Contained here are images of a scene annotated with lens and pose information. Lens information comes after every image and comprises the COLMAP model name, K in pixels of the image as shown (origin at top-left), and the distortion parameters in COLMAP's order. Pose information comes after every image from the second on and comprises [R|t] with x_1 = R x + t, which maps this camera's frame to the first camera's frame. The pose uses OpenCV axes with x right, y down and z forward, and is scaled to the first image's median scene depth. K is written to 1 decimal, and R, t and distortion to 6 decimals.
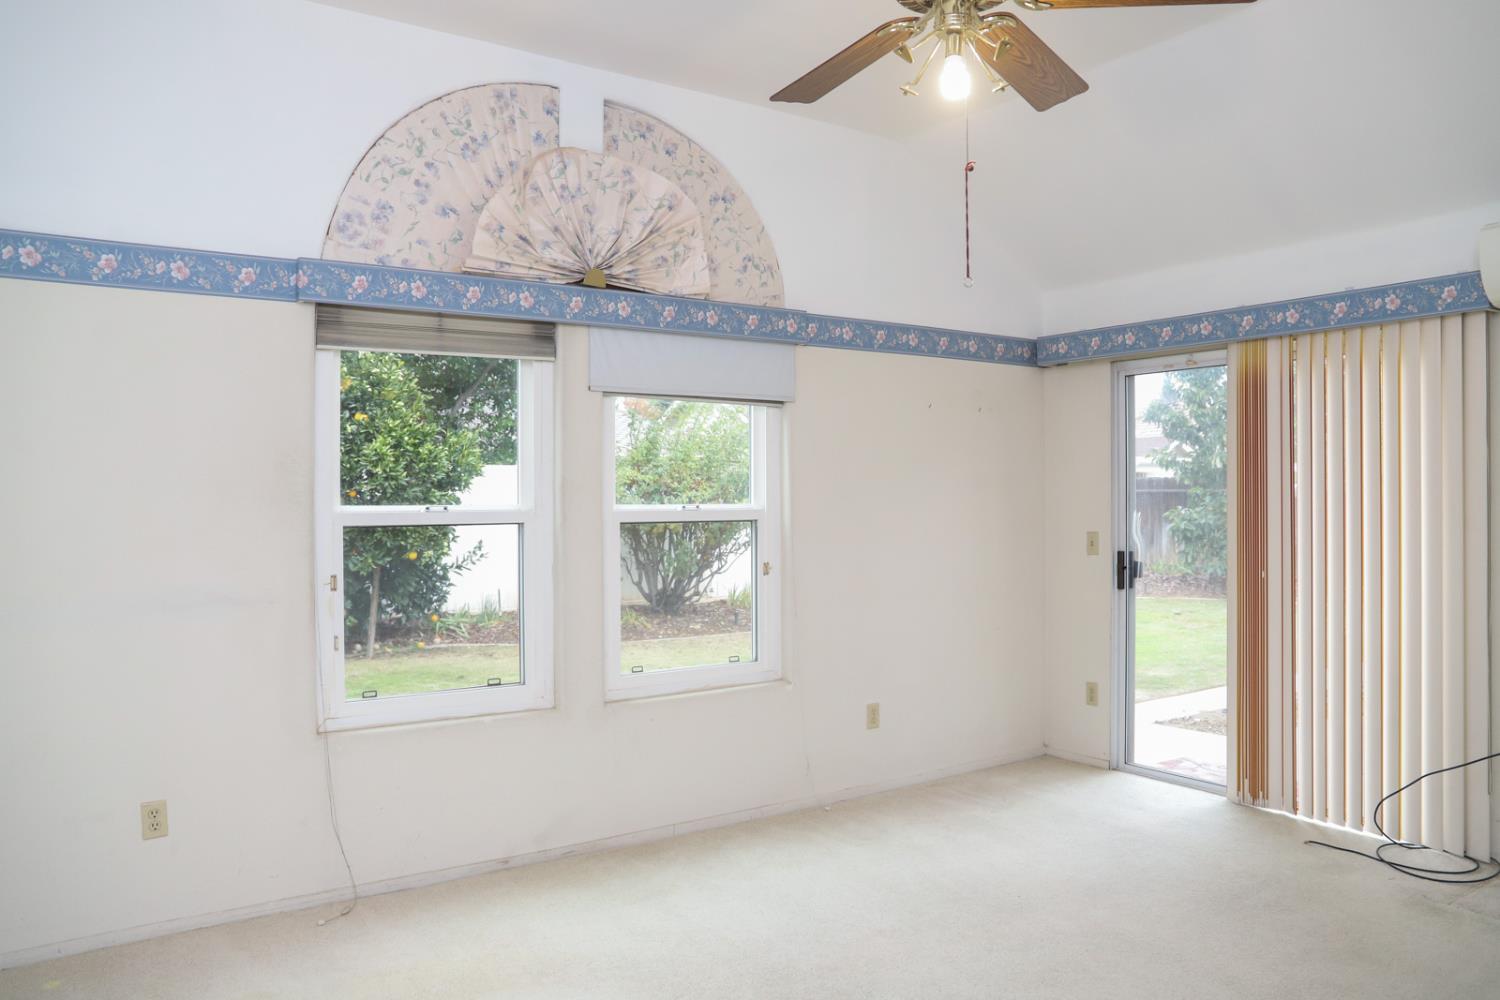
lens RADIAL K [[1064.8, 0, 750.0], [0, 1064.8, 500.0], [0, 0, 1]] dist [-0.113676, 0.094459]
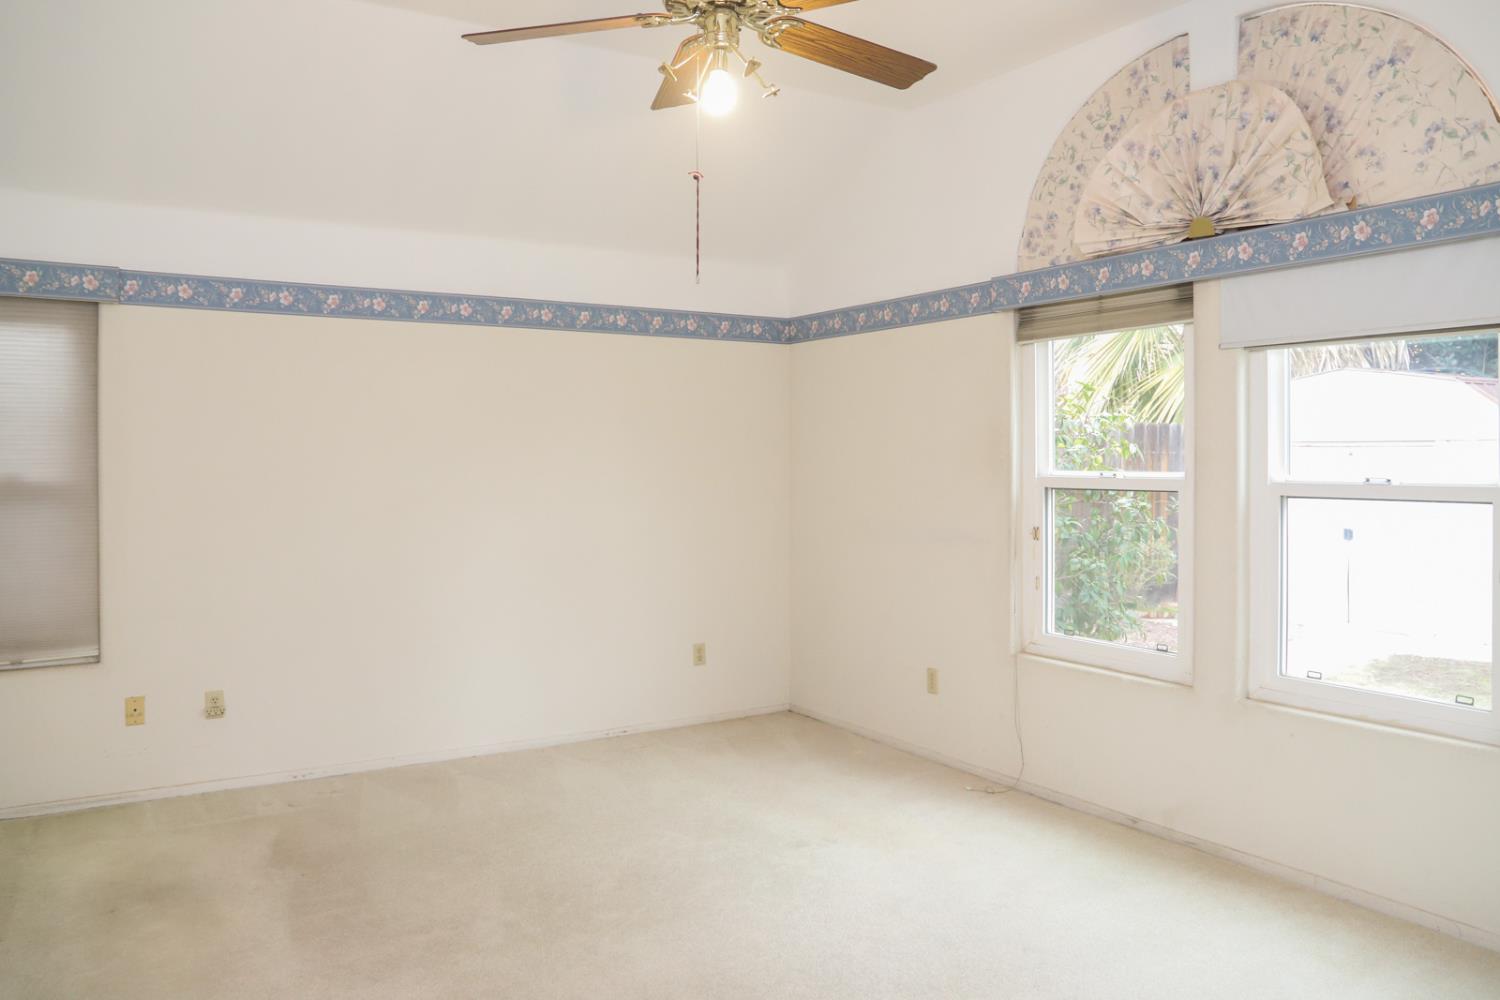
lens RADIAL K [[1117.1, 0, 744.6], [0, 1117.1, 434.6], [0, 0, 1]] dist [-0.111328, 0.119564]
pose [[-0.037865, -0.010191, -0.999231, 0.808118], [0.004189, 0.999938, -0.010357, -0.021343], [0.999274, -0.004578, -0.037820, 0.626960]]
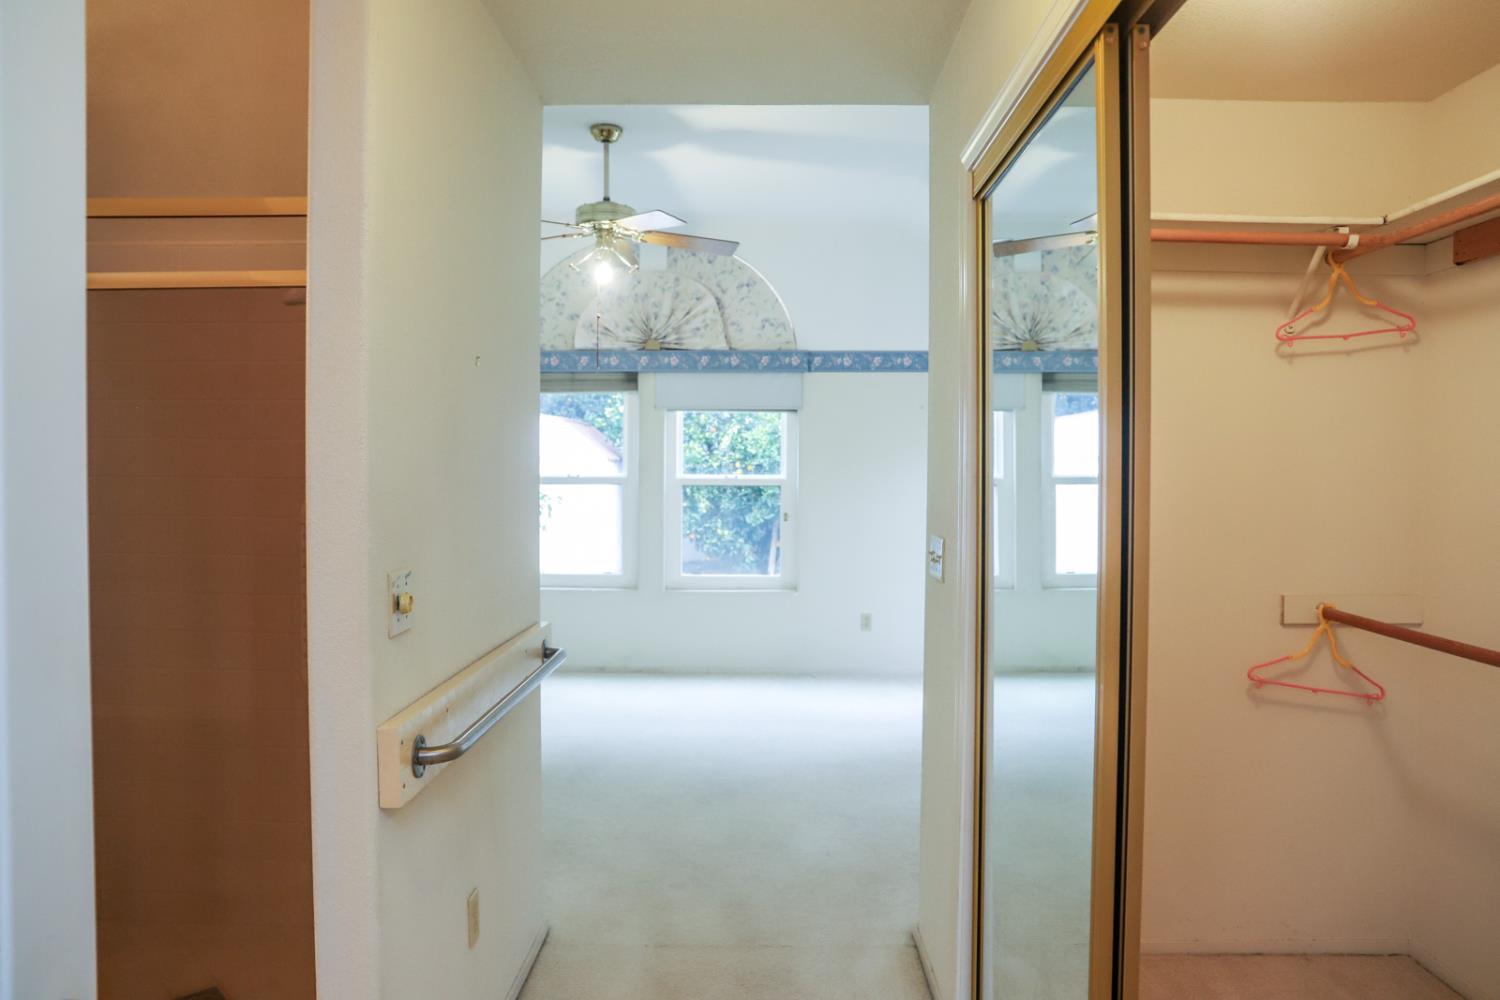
lens RADIAL K [[1064.8, 0, 750.0], [0, 1064.8, 500.0], [0, 0, 1]] dist [-0.113676, 0.094459]
pose [[0.821281, 0.024533, -0.569997, 0.980729], [-0.010904, 0.999568, 0.027311, -0.002791], [0.570420, -0.016215, 0.821193, -0.353511]]
